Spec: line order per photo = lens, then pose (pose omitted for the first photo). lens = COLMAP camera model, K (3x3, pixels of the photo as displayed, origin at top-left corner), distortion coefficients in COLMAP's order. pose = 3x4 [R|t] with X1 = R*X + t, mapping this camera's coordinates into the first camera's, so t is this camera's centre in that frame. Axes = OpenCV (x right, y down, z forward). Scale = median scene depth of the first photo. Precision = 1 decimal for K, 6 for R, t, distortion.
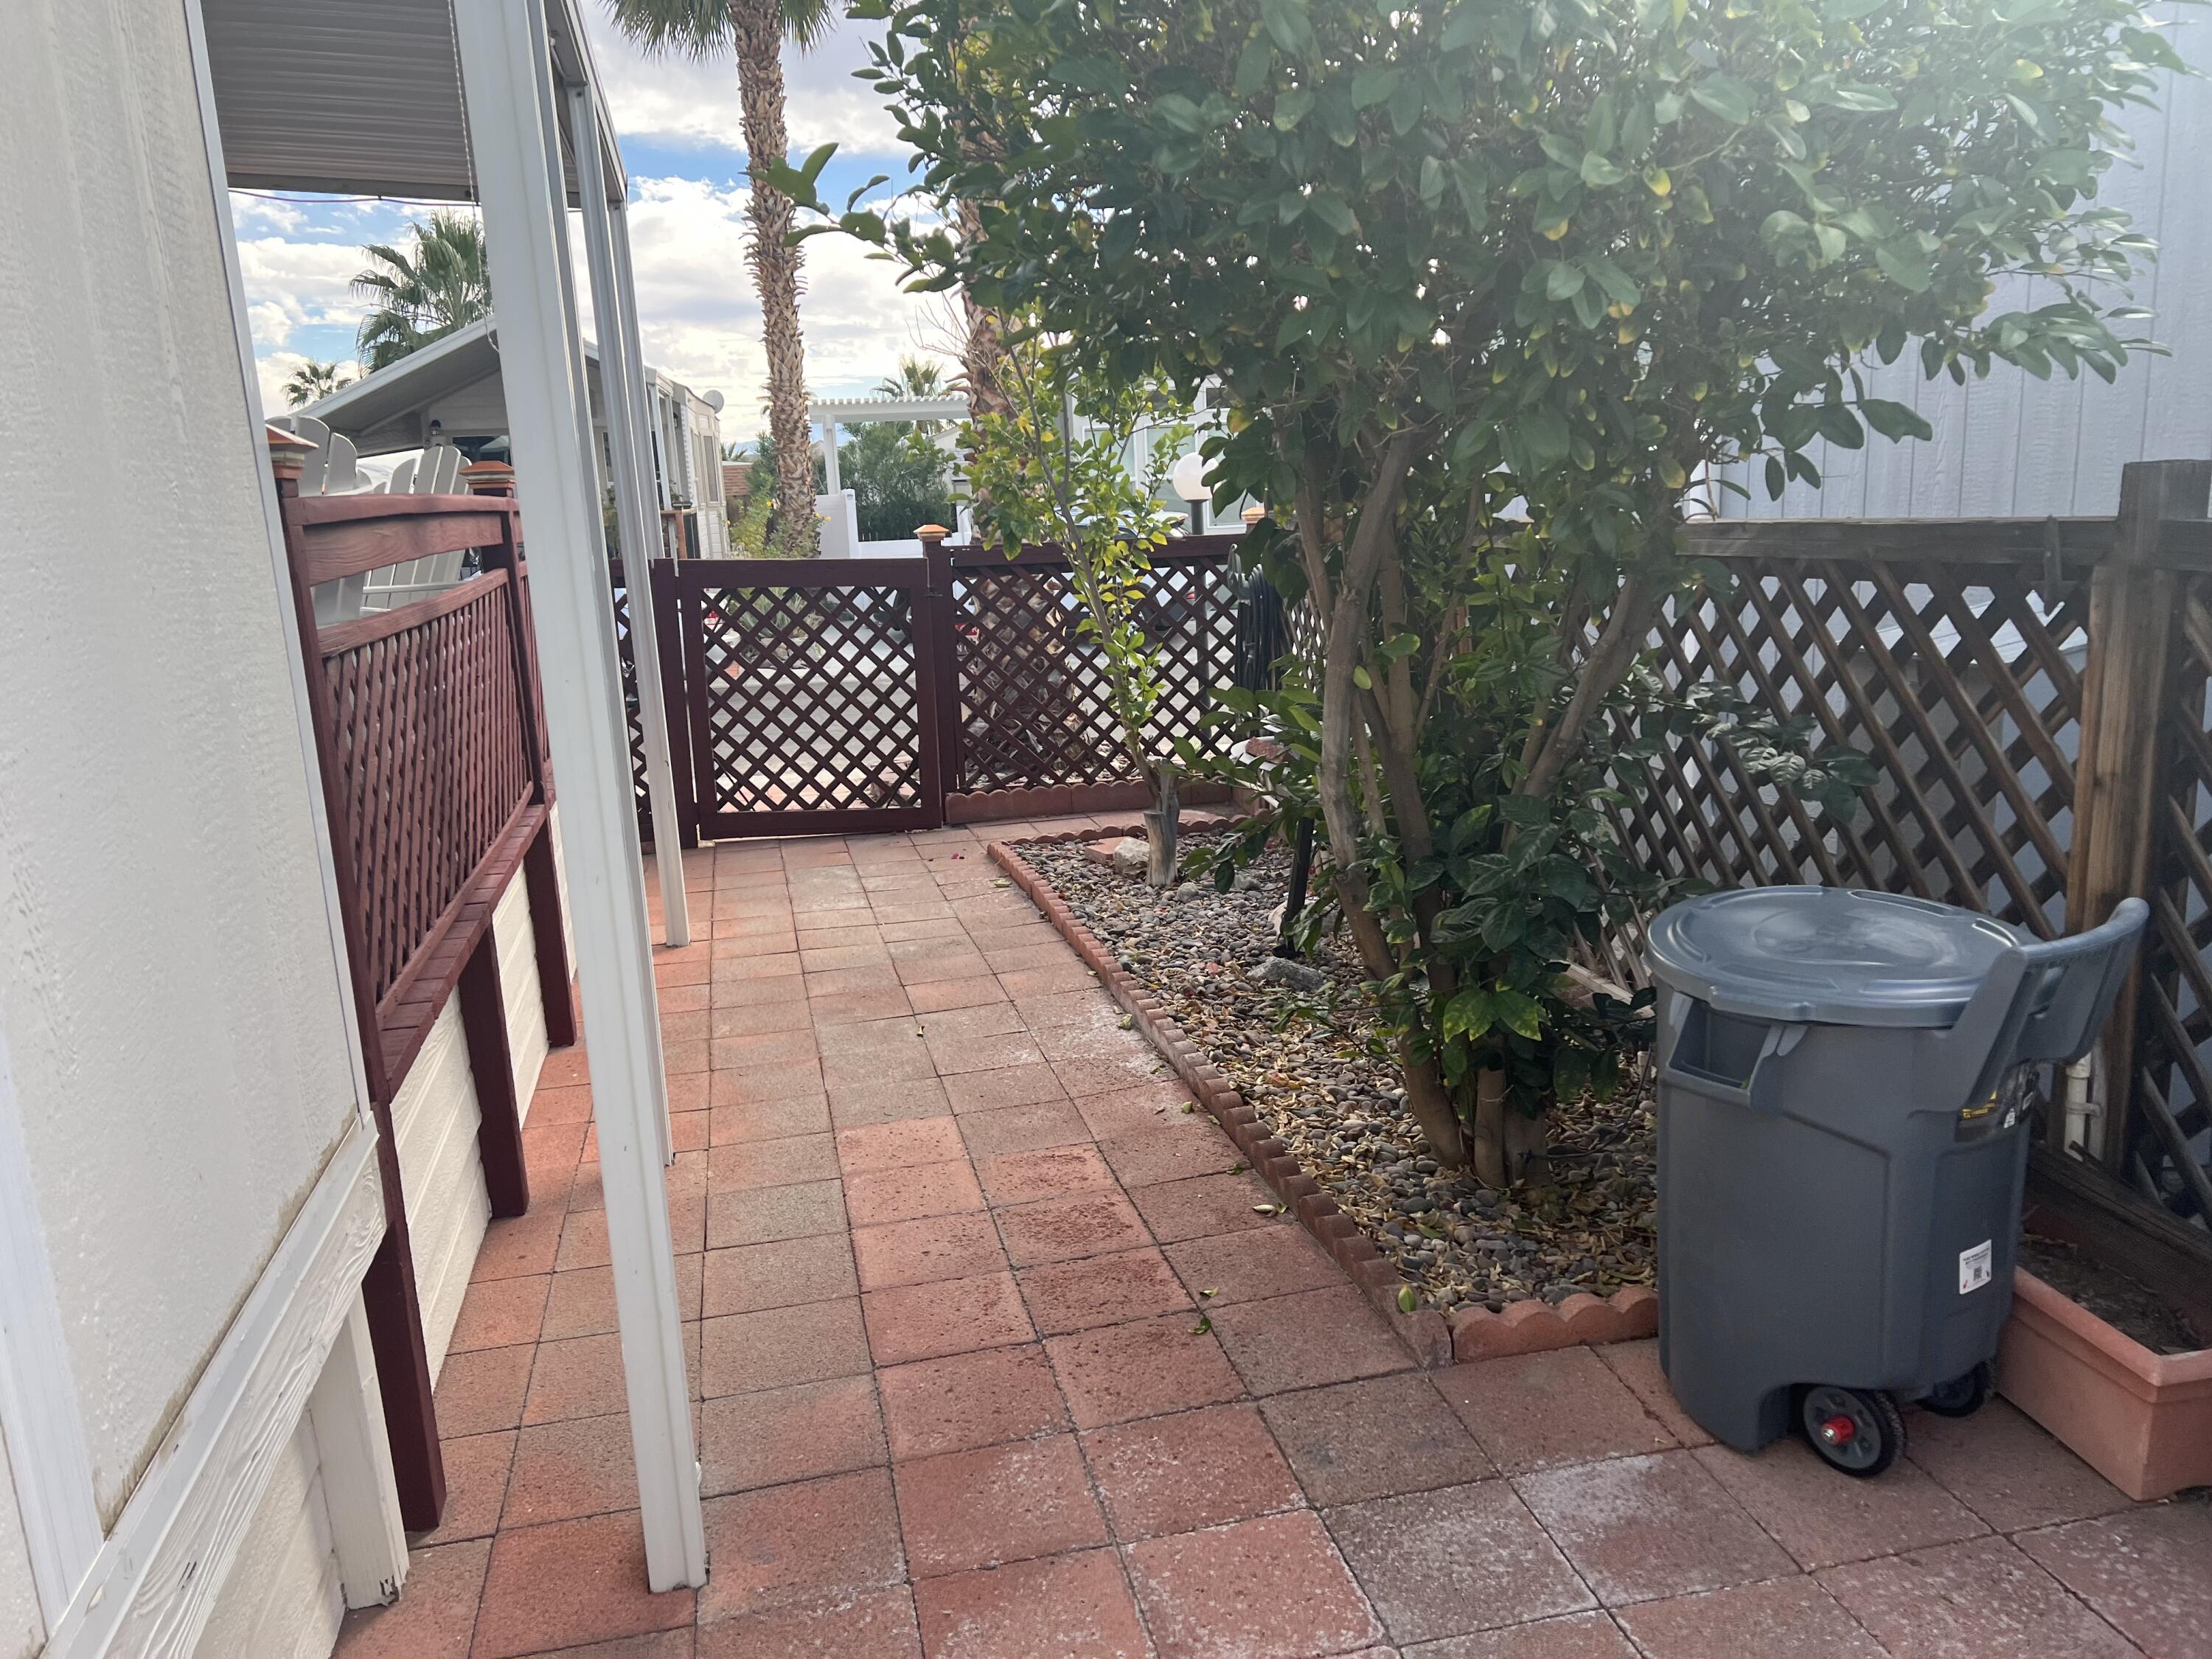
lens RADIAL K [[1657.7, 0, 1104.8], [0, 1657.7, 830.4], [0, 0, 1]] dist [0.055255, -0.060976]
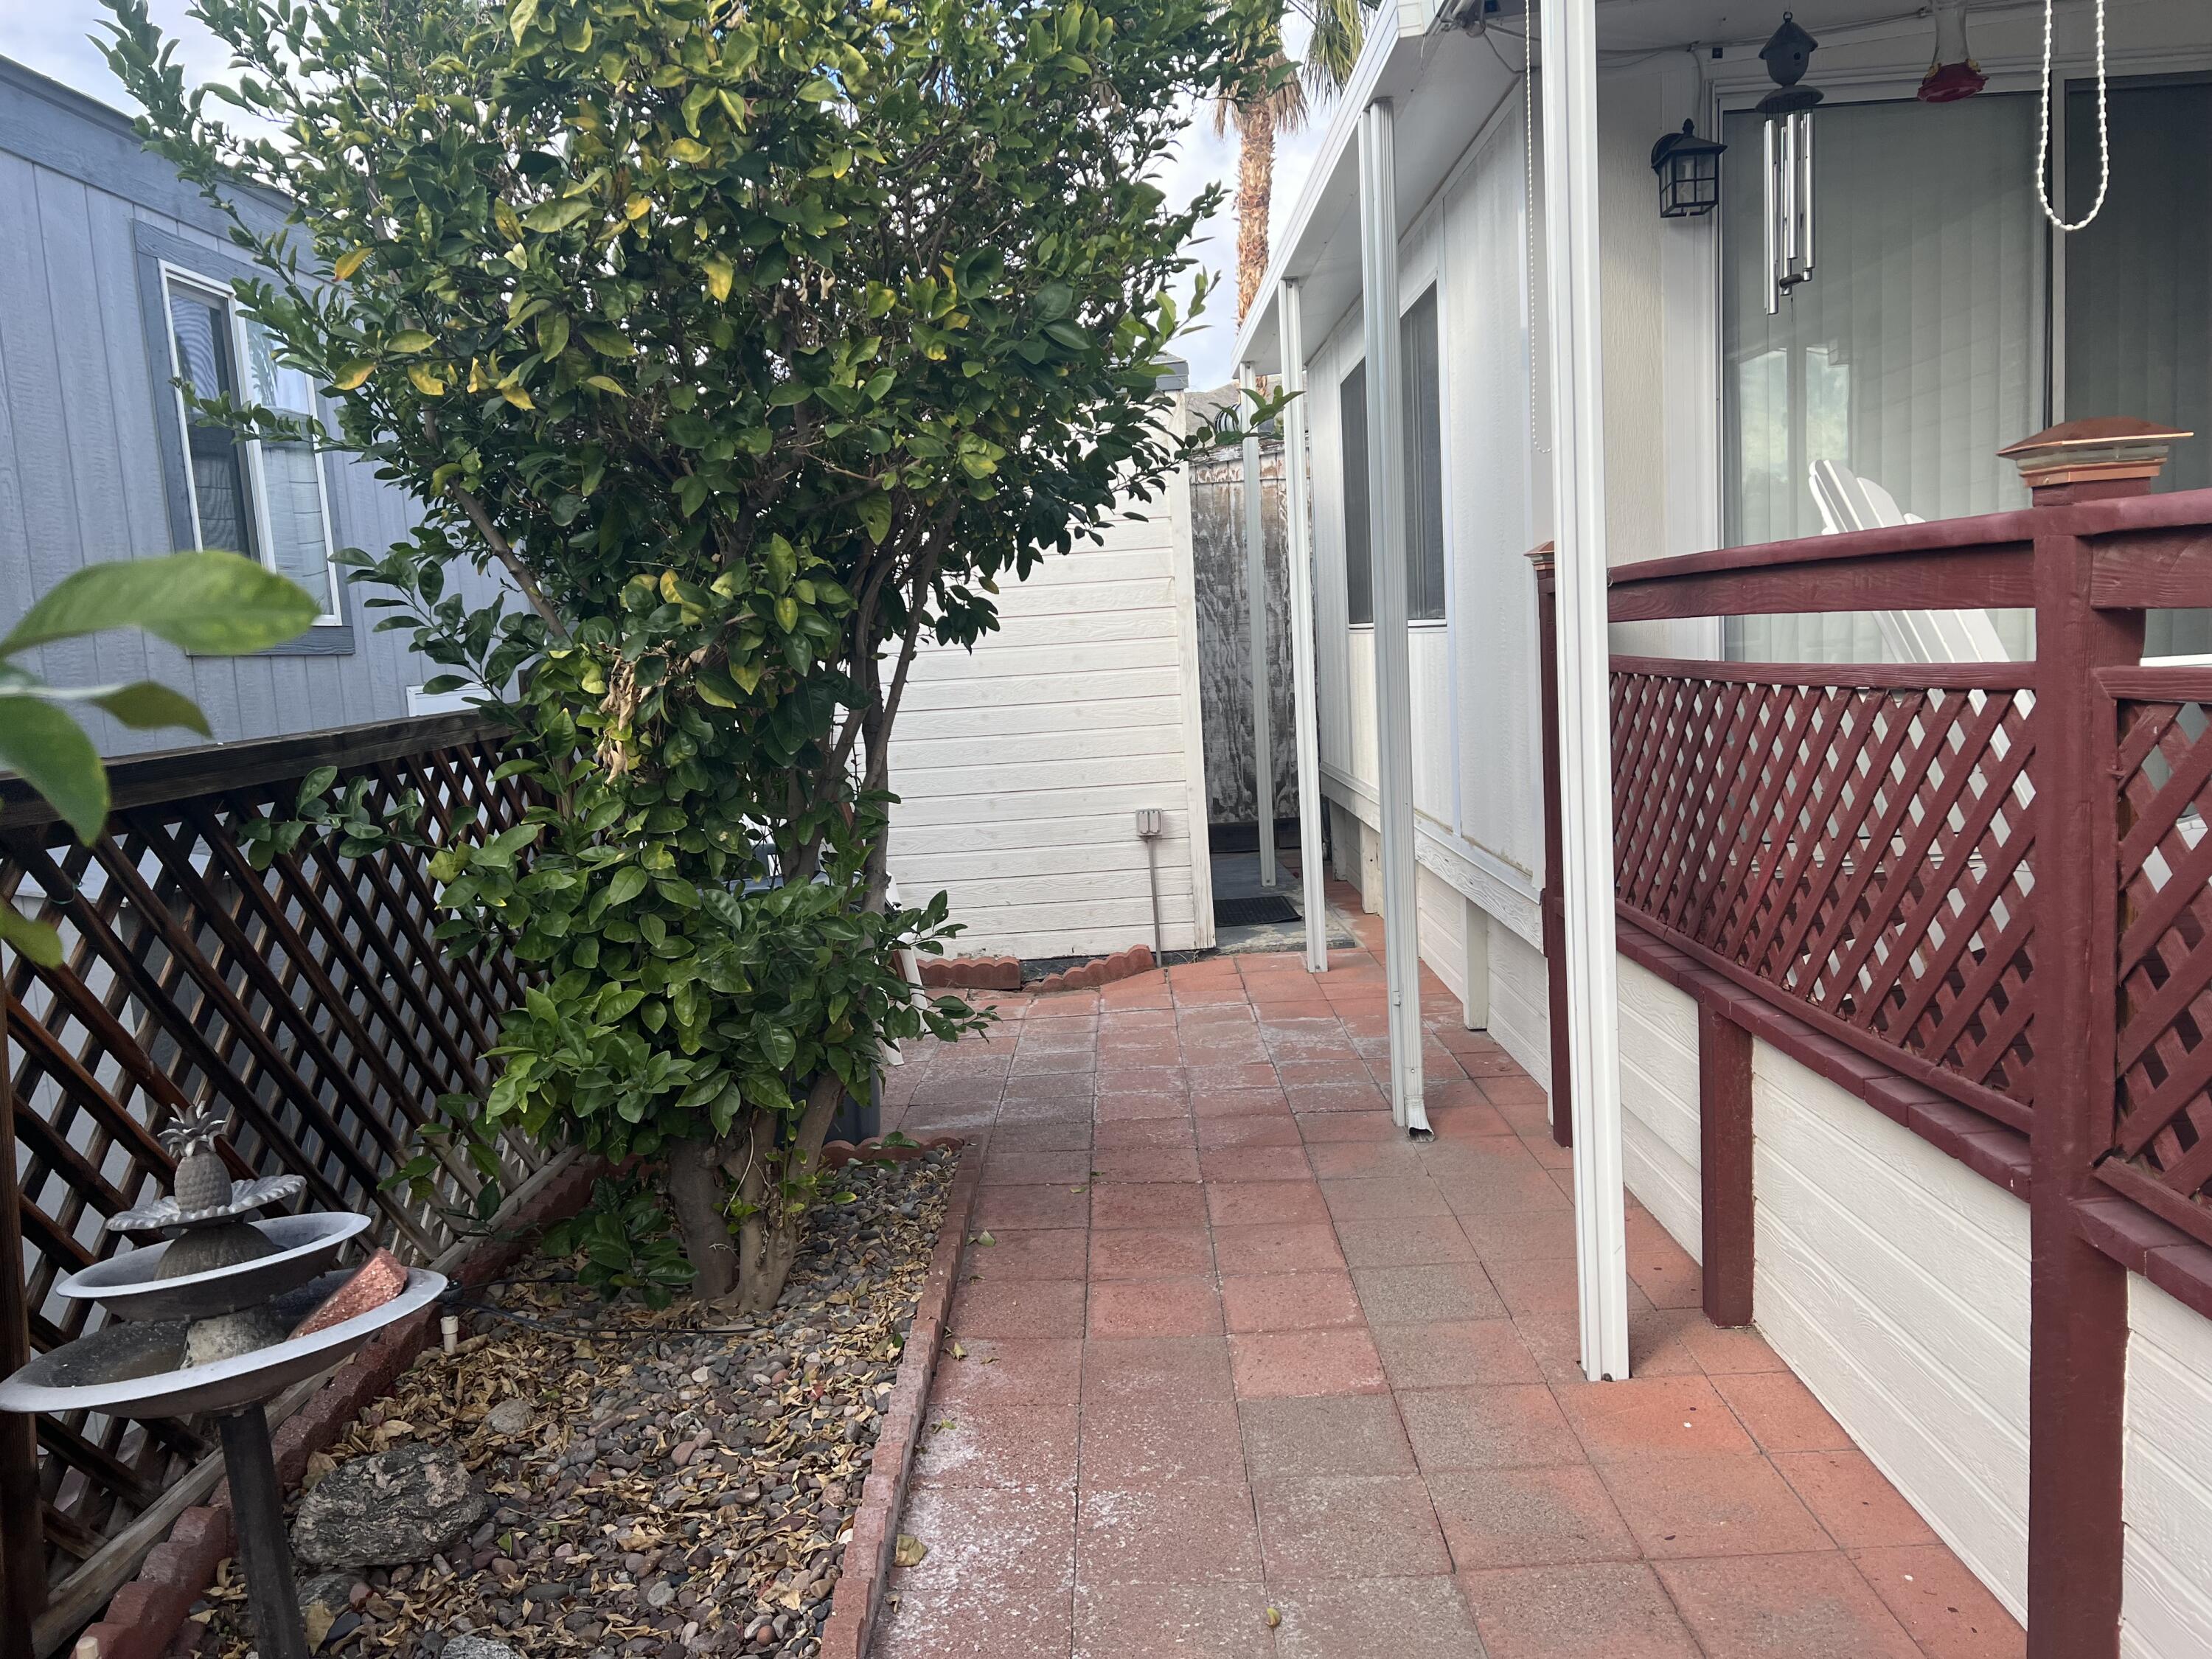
lens RADIAL K [[1657.7, 0, 1107.8], [0, 1657.7, 823.4], [0, 0, 1]] dist [0.055255, -0.060976]
pose [[-0.967751, 0.085316, 0.237022, -0.302751], [0.155780, 0.942106, 0.296932, -0.399683], [-0.197967, 0.324280, -0.925014, 2.075837]]
